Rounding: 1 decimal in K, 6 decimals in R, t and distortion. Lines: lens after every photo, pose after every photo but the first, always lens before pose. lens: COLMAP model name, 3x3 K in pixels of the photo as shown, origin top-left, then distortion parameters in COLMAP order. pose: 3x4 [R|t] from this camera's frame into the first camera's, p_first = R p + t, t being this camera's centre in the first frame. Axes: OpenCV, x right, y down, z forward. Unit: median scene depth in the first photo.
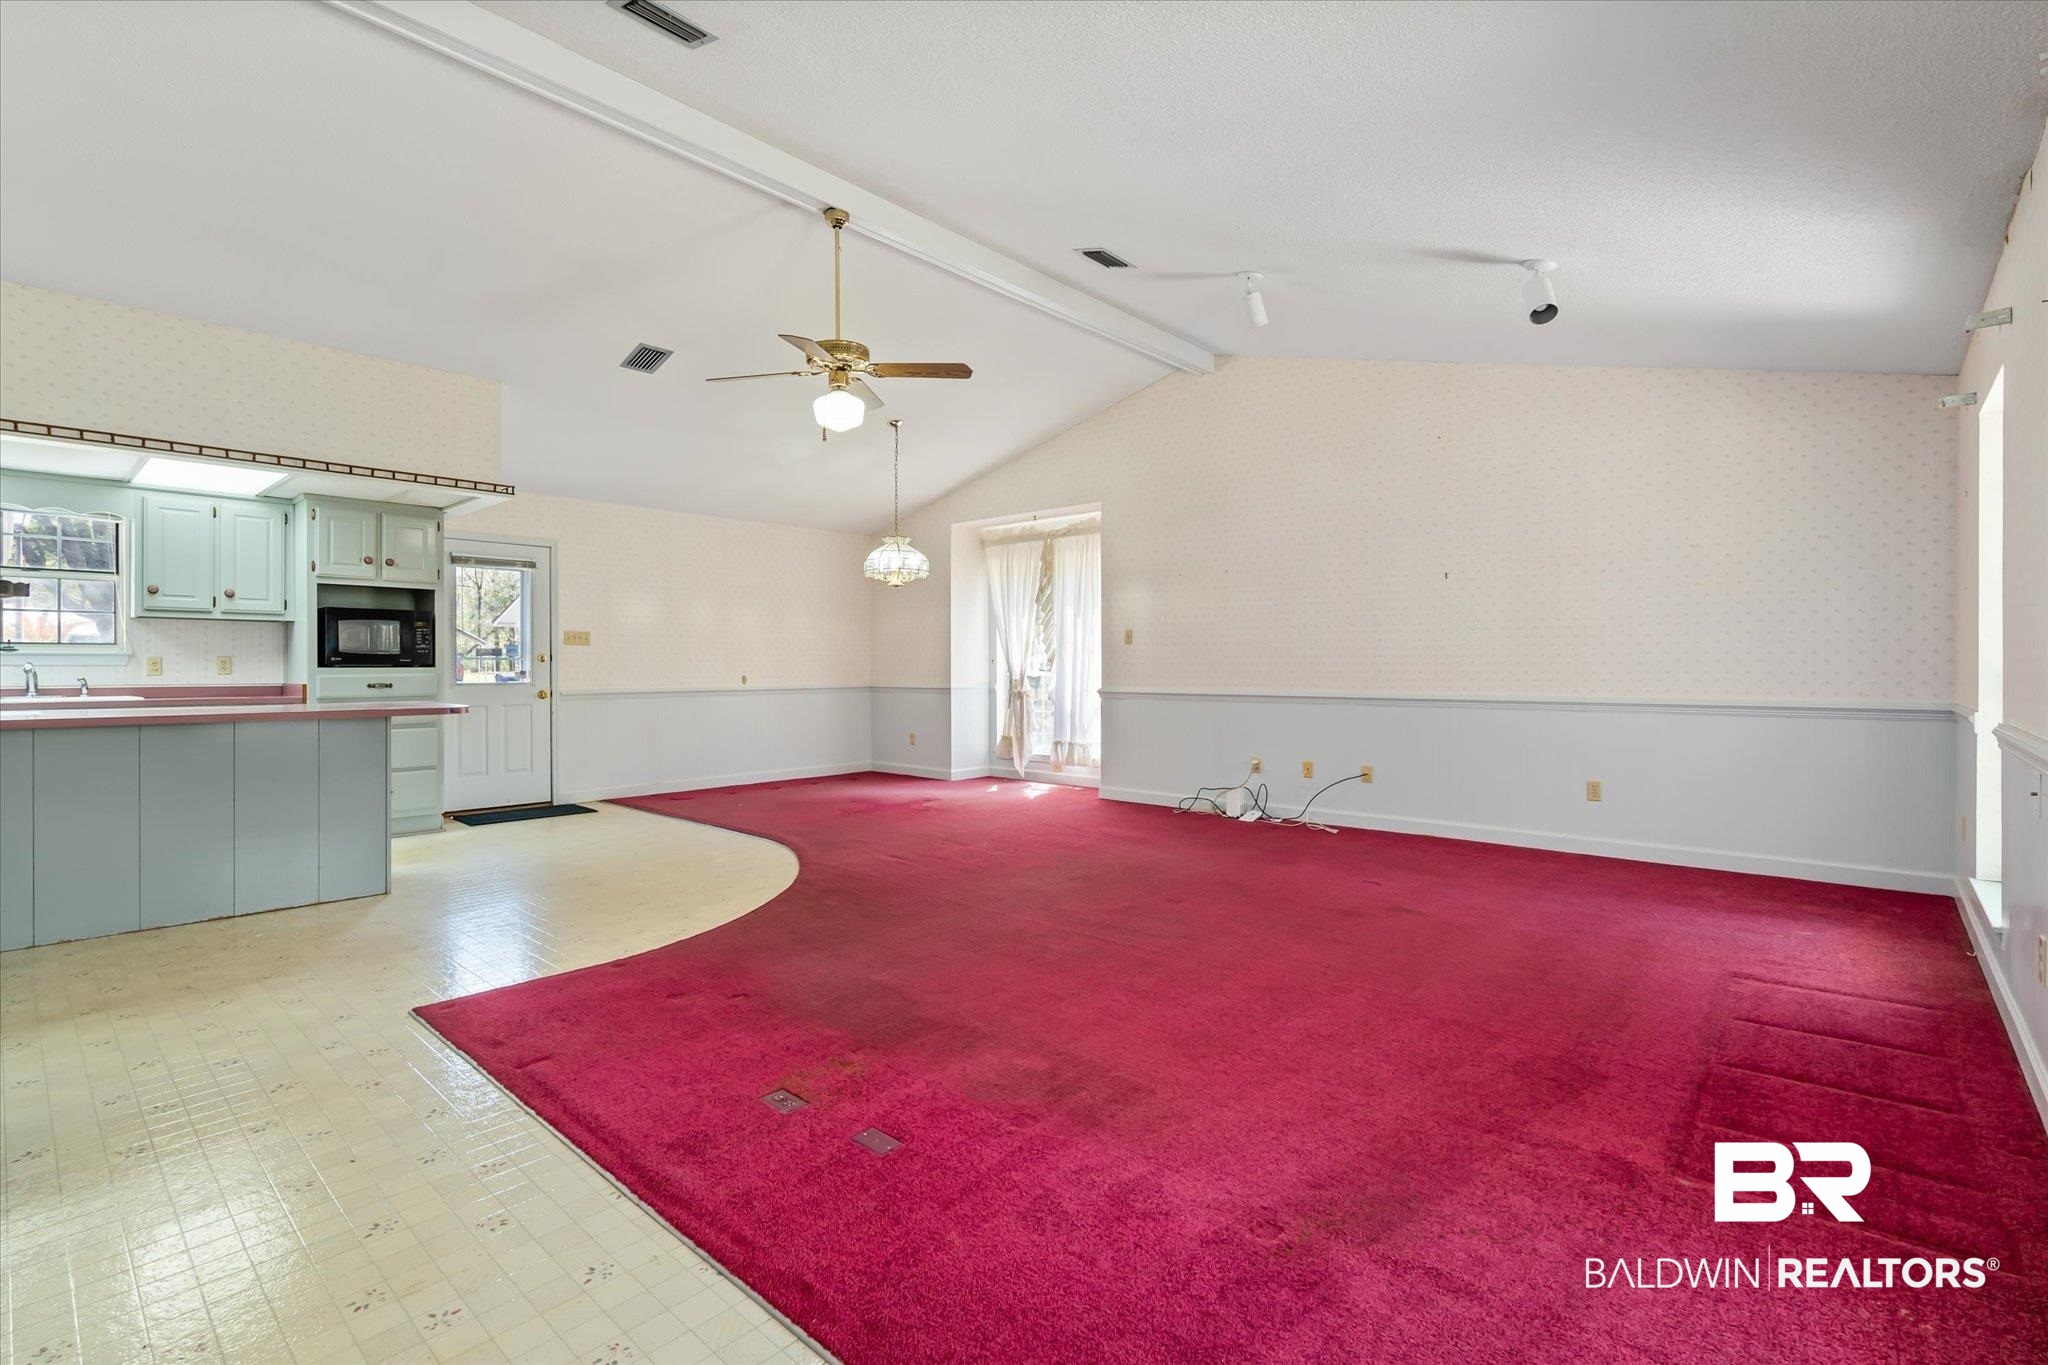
lens RADIAL K [[934.4, 0, 1014.3], [0, 934.4, 669.7], [0, 0, 1]] dist [-0.002659, 0.002148]
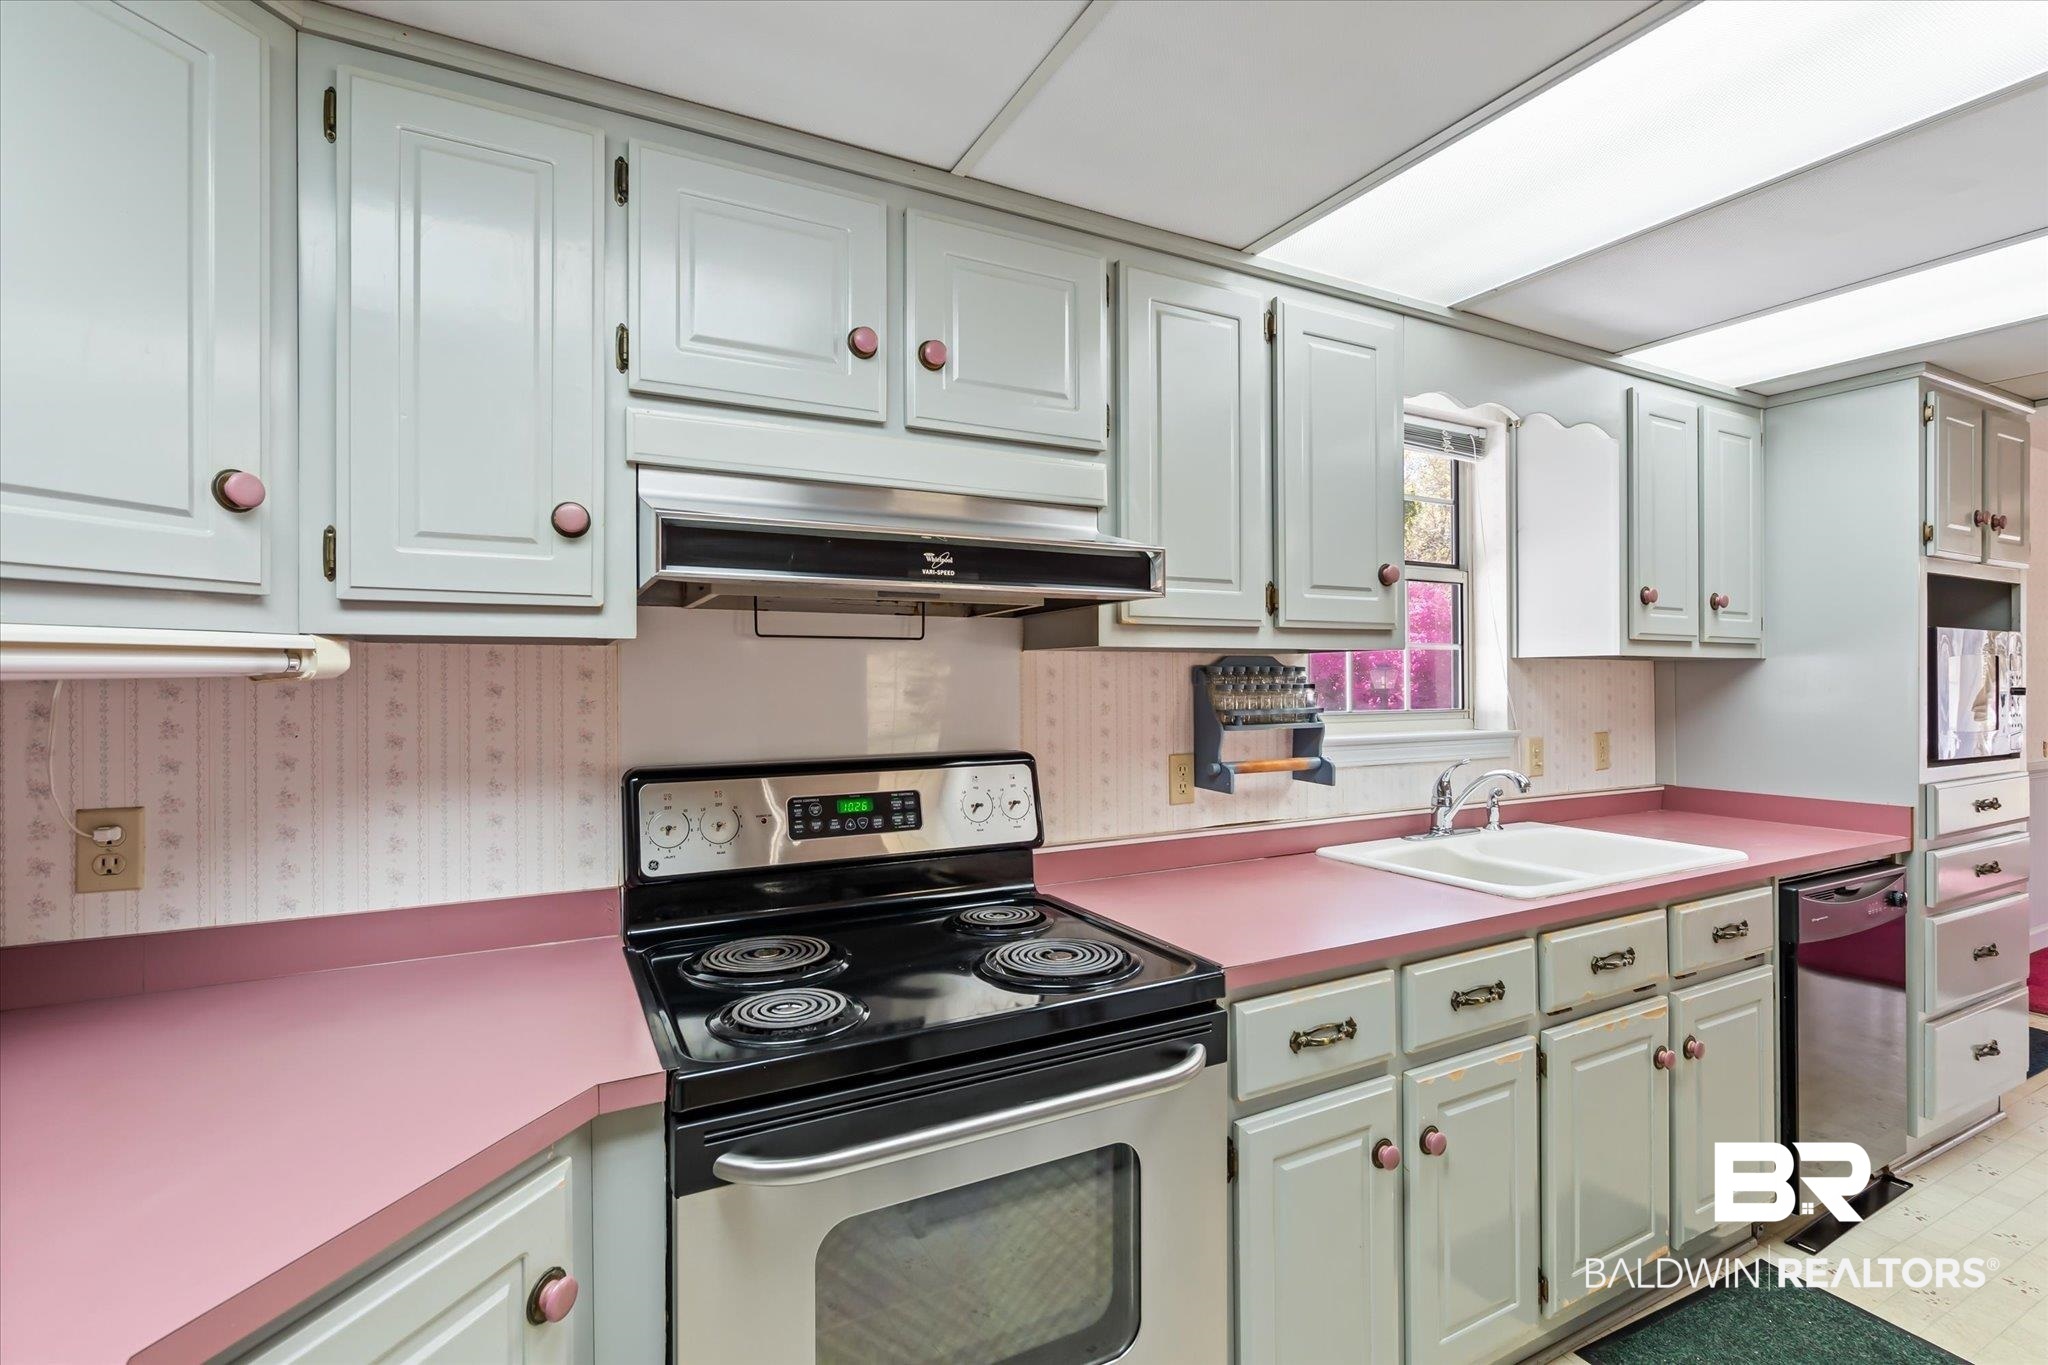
lens RADIAL K [[934.4, 0, 1028.0], [0, 934.4, 686.7], [0, 0, 1]] dist [-0.002659, 0.002148]
pose [[0.942316, 0.000118, -0.334723, -0.956862], [0.001364, 0.999990, 0.004193, -0.040512], [0.334721, -0.004408, 0.942307, 0.433468]]
